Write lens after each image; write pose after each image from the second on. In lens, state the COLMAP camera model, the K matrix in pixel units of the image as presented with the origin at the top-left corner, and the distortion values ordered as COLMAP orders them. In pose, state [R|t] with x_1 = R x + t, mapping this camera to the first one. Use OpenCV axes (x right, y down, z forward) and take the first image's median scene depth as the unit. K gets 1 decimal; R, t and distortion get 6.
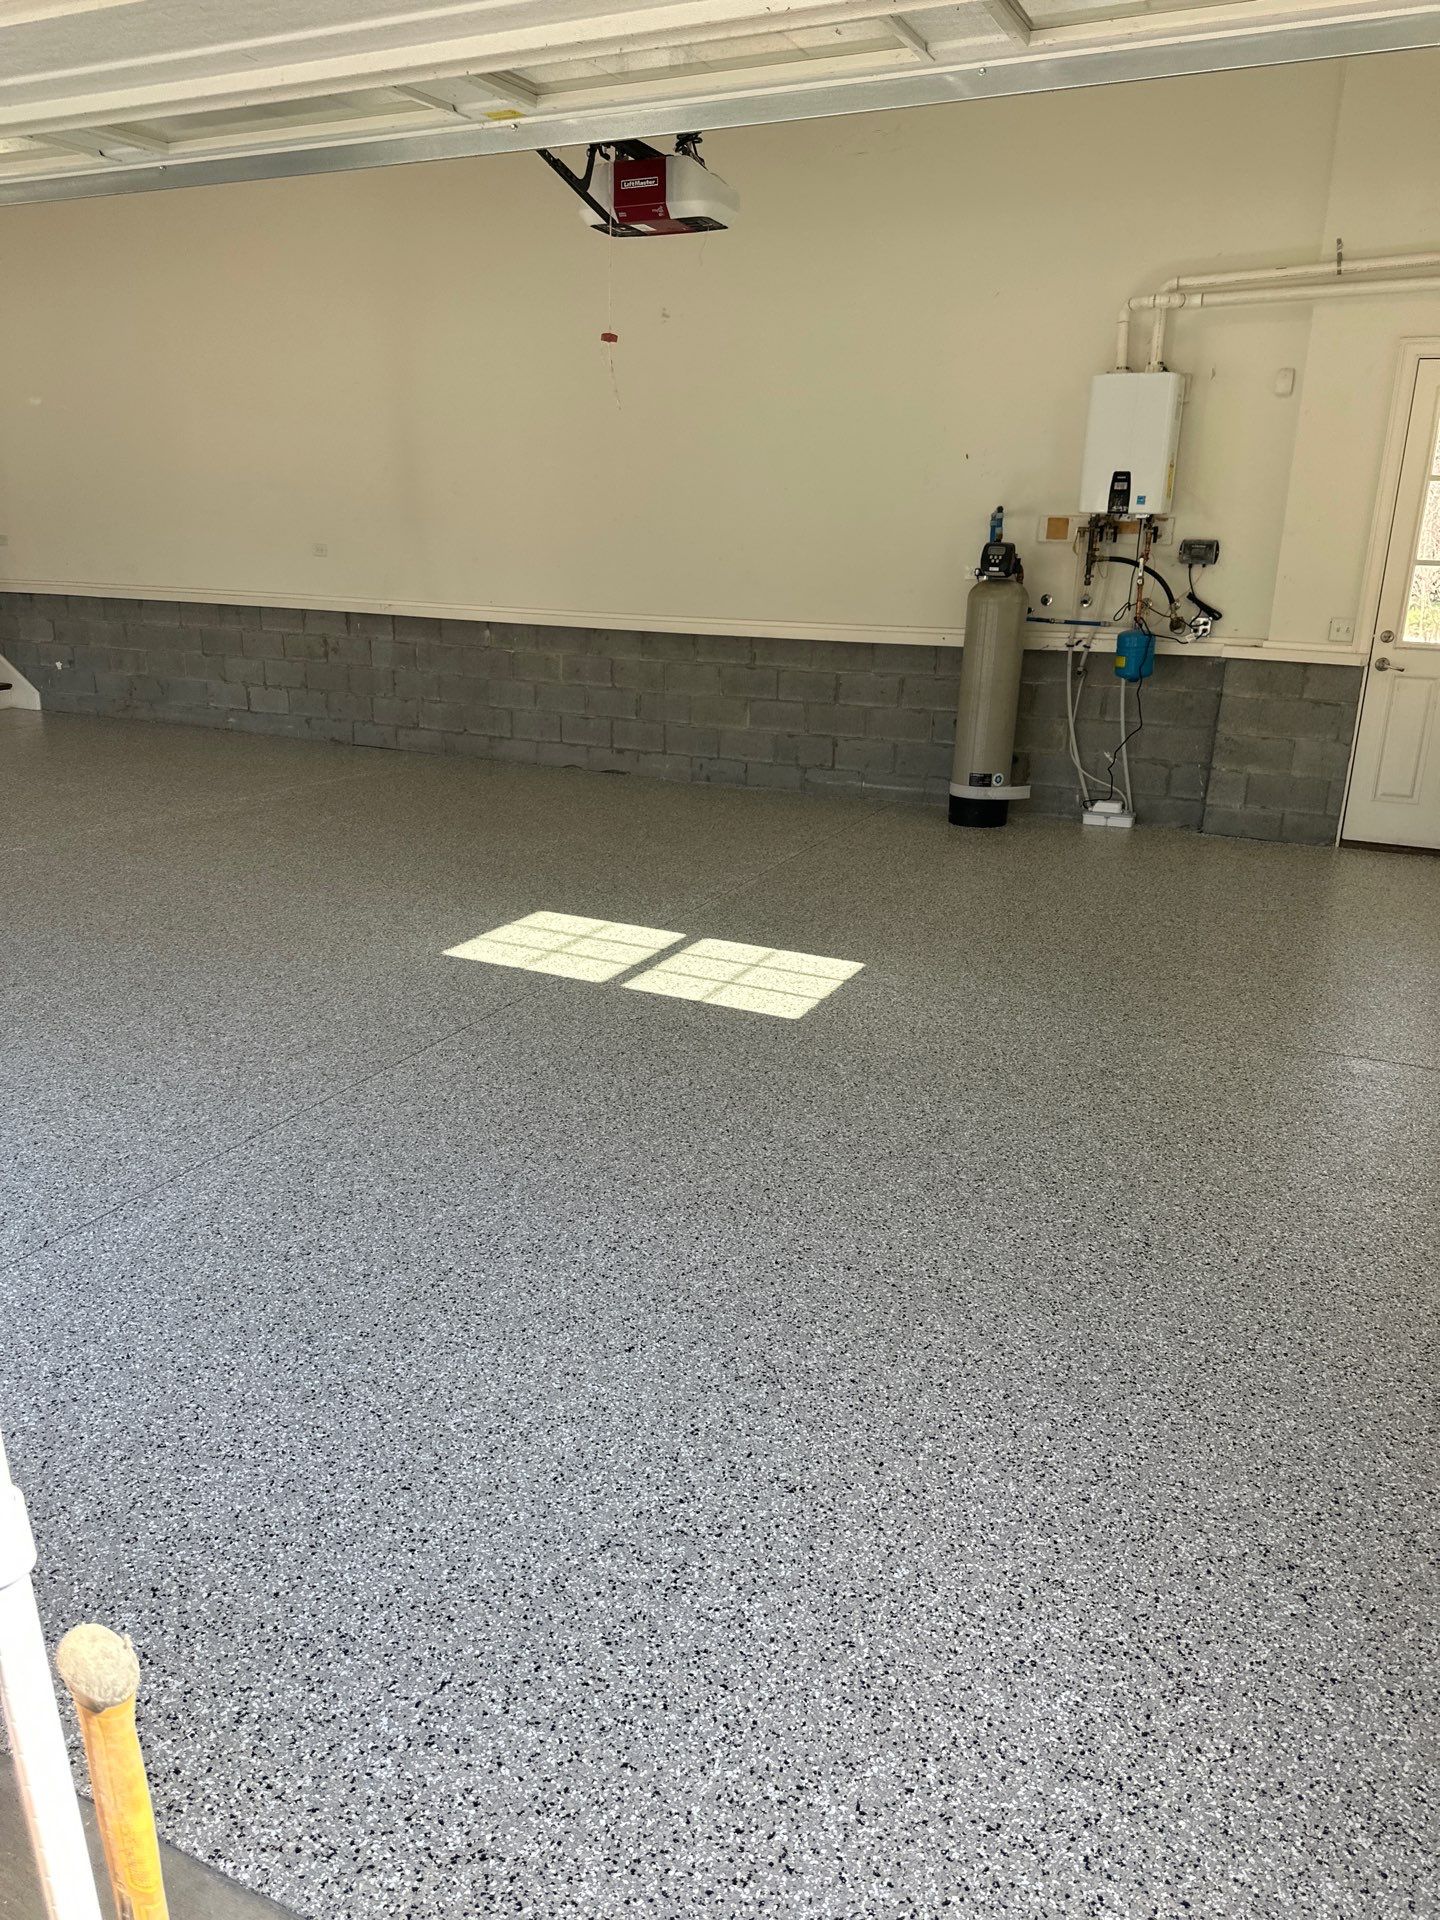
lens RADIAL K [[1336.6, 0, 751.9], [0, 1336.6, 966.5], [0, 0, 1]] dist [0.207887, -0.405619]
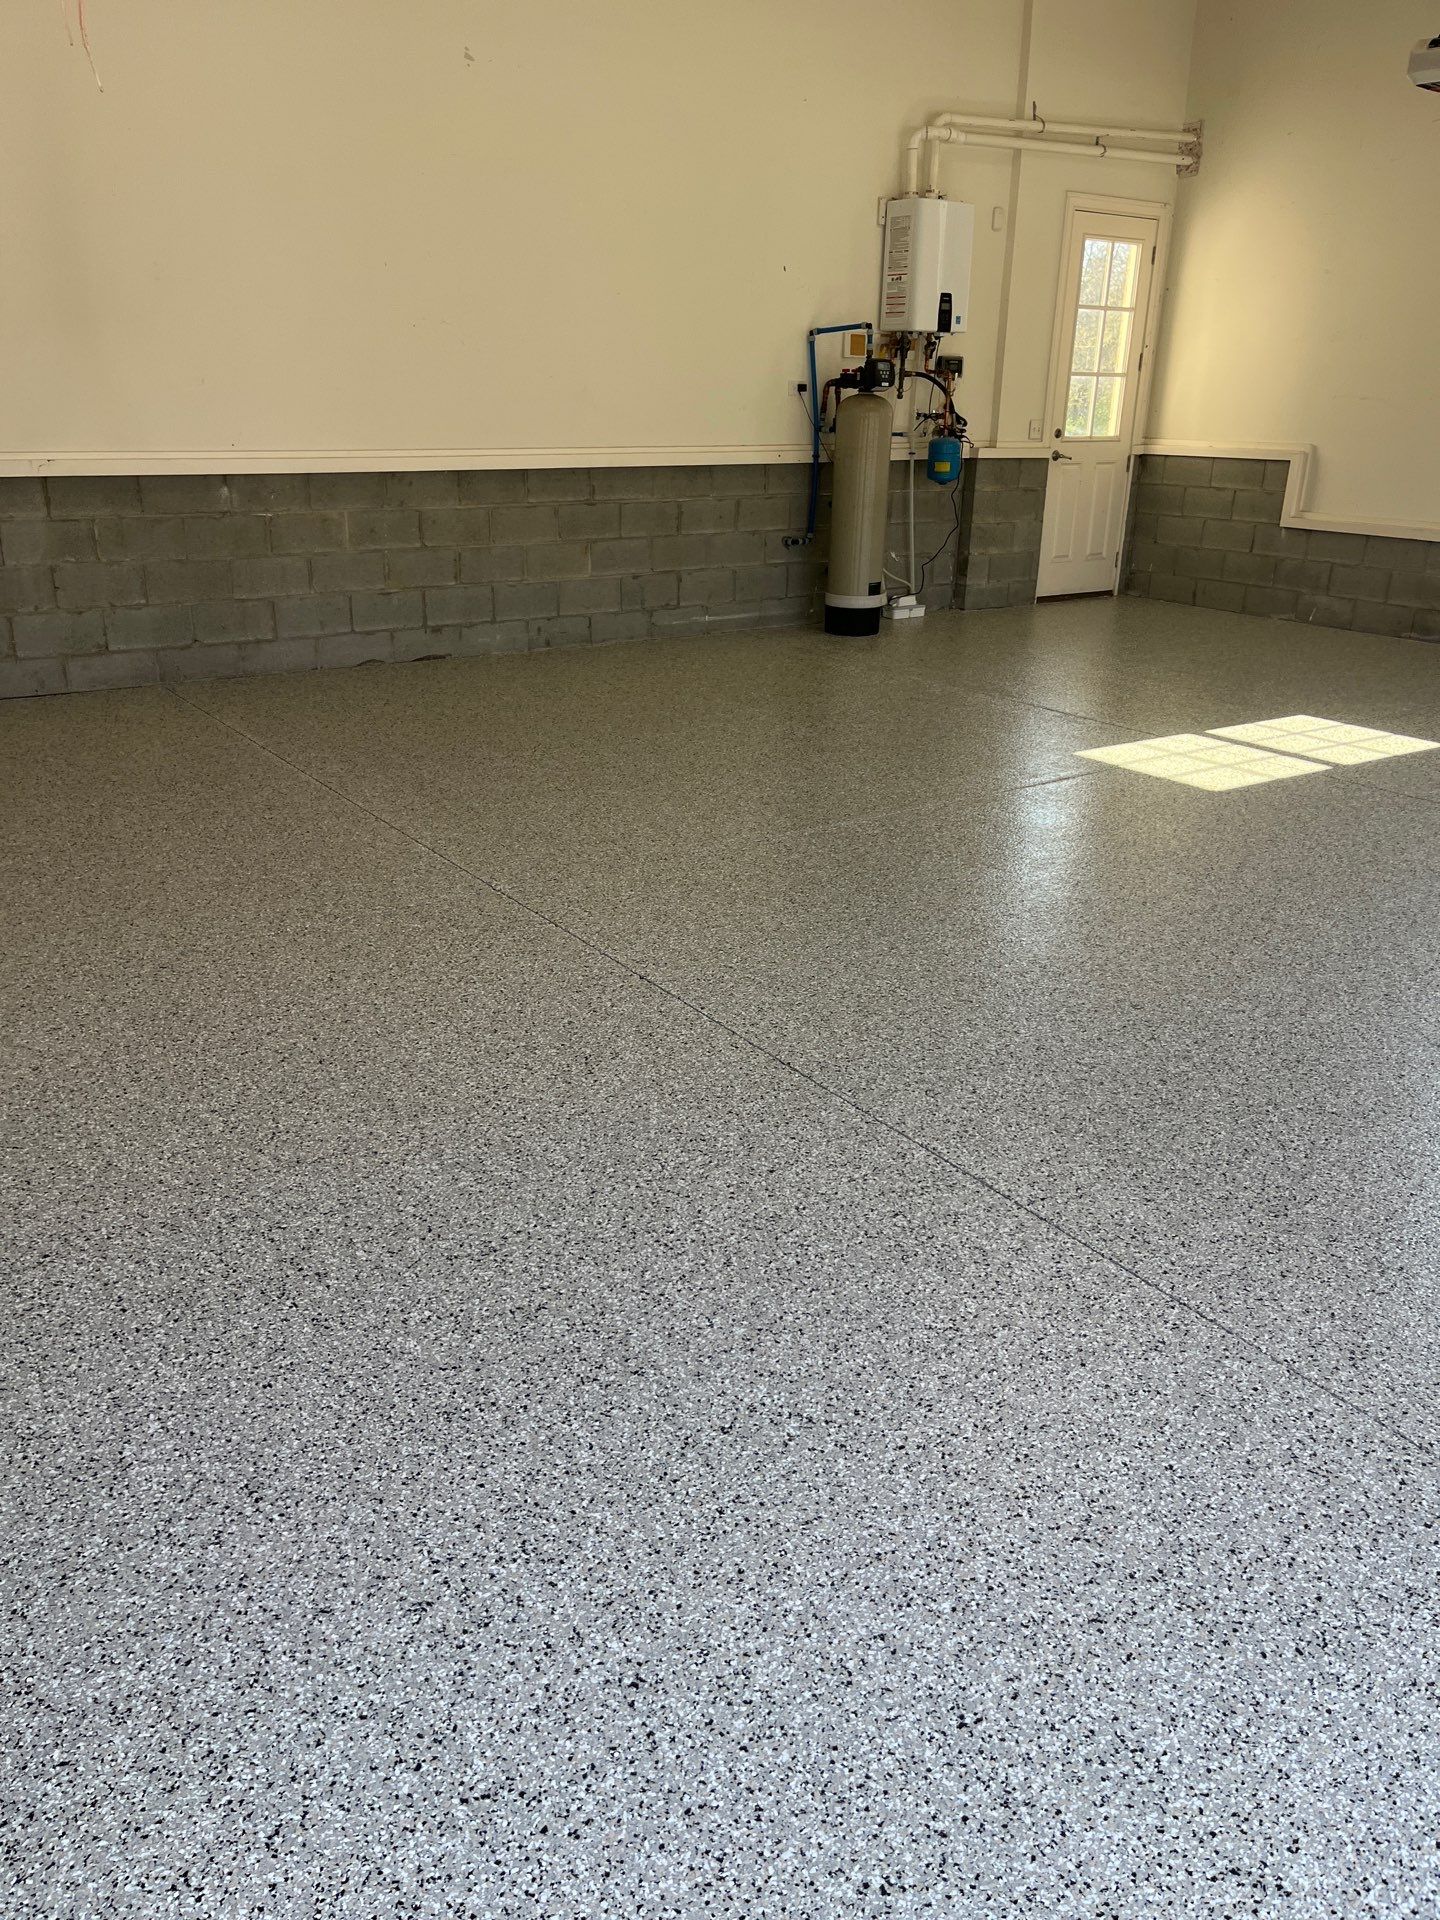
lens RADIAL K [[1456.5, 0, 720.0], [0, 1456.5, 960.0], [0, 0, 1]] dist [0.065917, -0.093747]
pose [[0.504410, -0.331635, 0.797238, -0.765256], [0.253747, 0.939466, 0.230254, -0.136144], [-0.825338, 0.086154, 0.558027, 0.416250]]
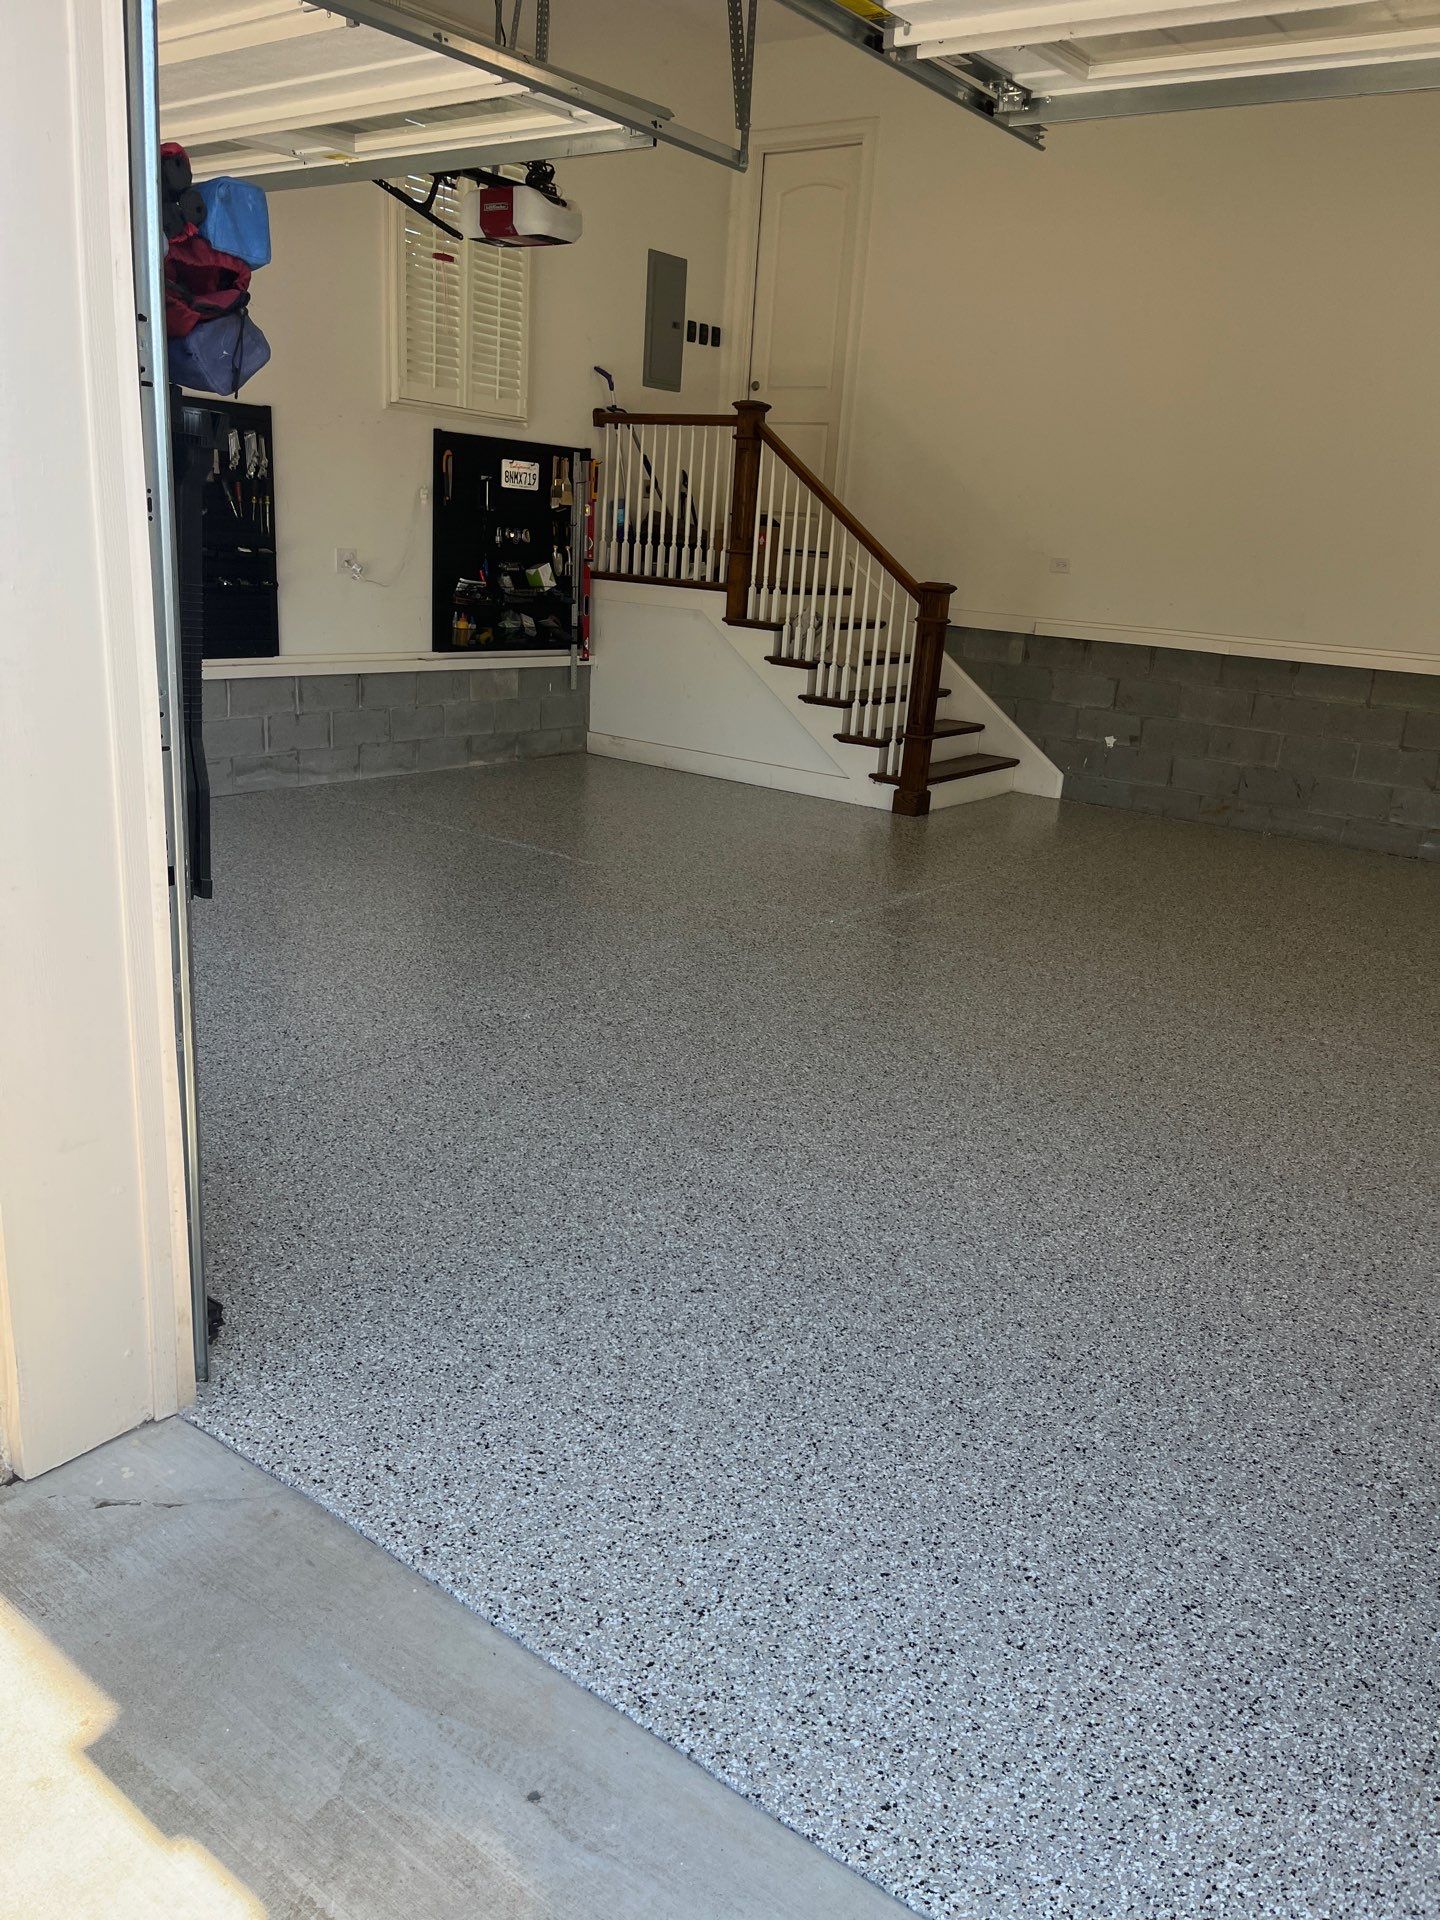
lens RADIAL K [[1460.8, 0, 726.3], [0, 1460.8, 979.3], [0, 0, 1]] dist [0.046652, -0.059622]
pose [[0.976689, 0.103809, -0.187887, -0.670775], [-0.106583, 0.994293, -0.004695, -0.085544], [0.186327, 0.024611, 0.982180, 0.252526]]
